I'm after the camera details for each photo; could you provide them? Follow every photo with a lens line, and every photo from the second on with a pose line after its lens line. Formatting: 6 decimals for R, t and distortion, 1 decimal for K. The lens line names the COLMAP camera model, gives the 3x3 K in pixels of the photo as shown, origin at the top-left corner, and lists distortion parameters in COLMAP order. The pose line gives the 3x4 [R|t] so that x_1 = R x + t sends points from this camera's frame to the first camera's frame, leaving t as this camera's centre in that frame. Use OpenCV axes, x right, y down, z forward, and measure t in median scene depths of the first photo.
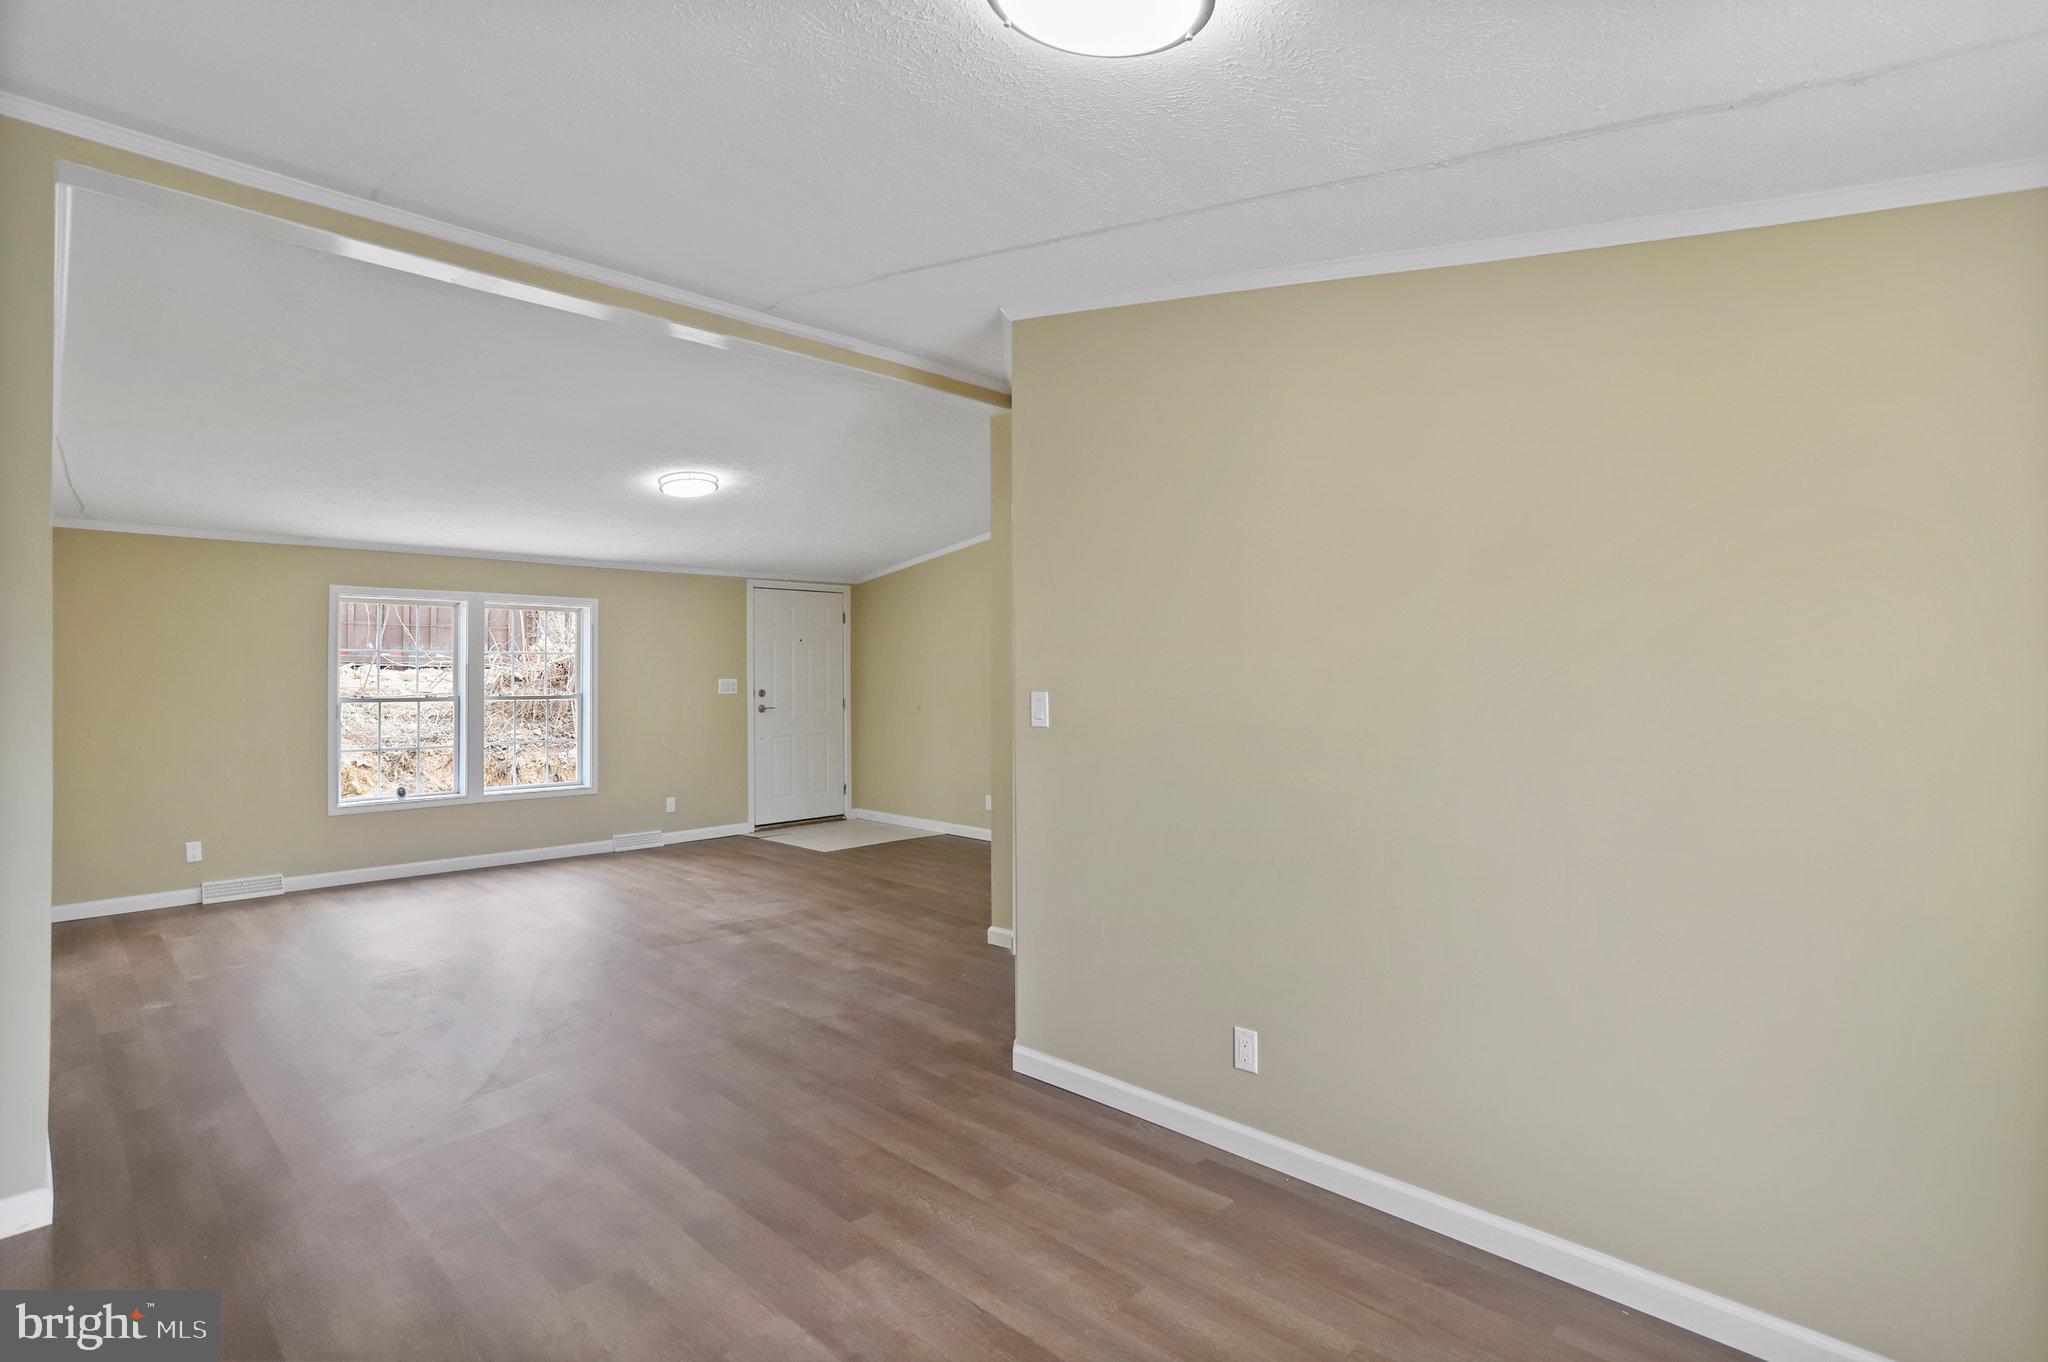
lens RADIAL K [[993.0, 0, 1015.1], [0, 993.0, 676.7], [0, 0, 1]] dist [-0.032641, 0.017400]
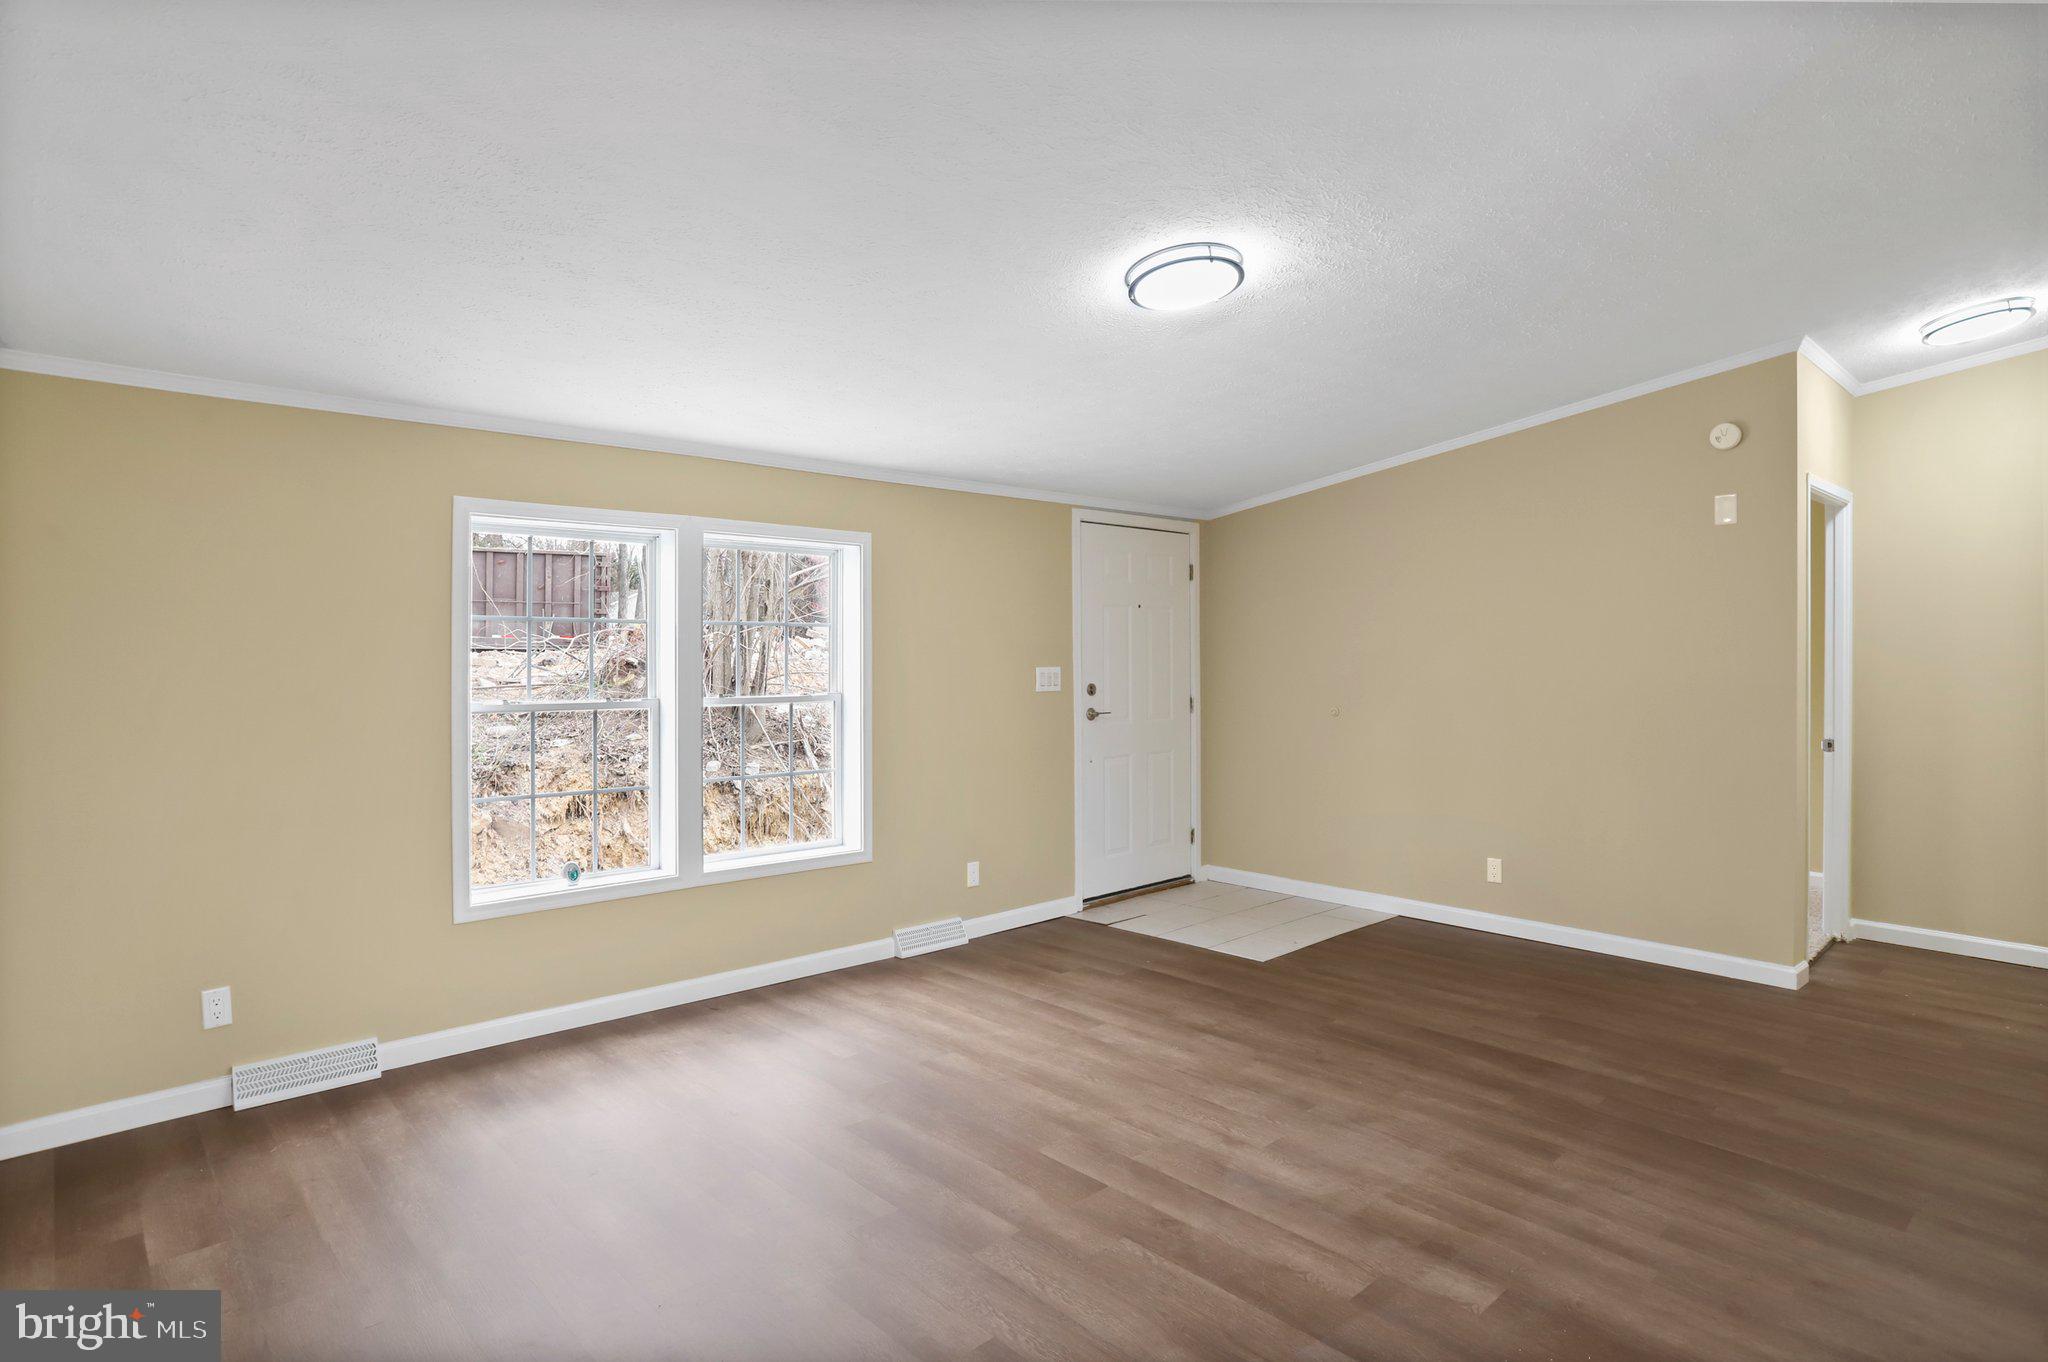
lens RADIAL K [[1057.2, 0, 1025.8], [0, 1057.2, 649.4], [0, 0, 1]] dist [-0.037993, 0.004605]
pose [[0.999436, -0.000507, -0.033575, -0.275371], [0.000272, 0.999975, -0.006995, -0.003898], [0.033578, 0.006982, 0.999412, 0.328182]]
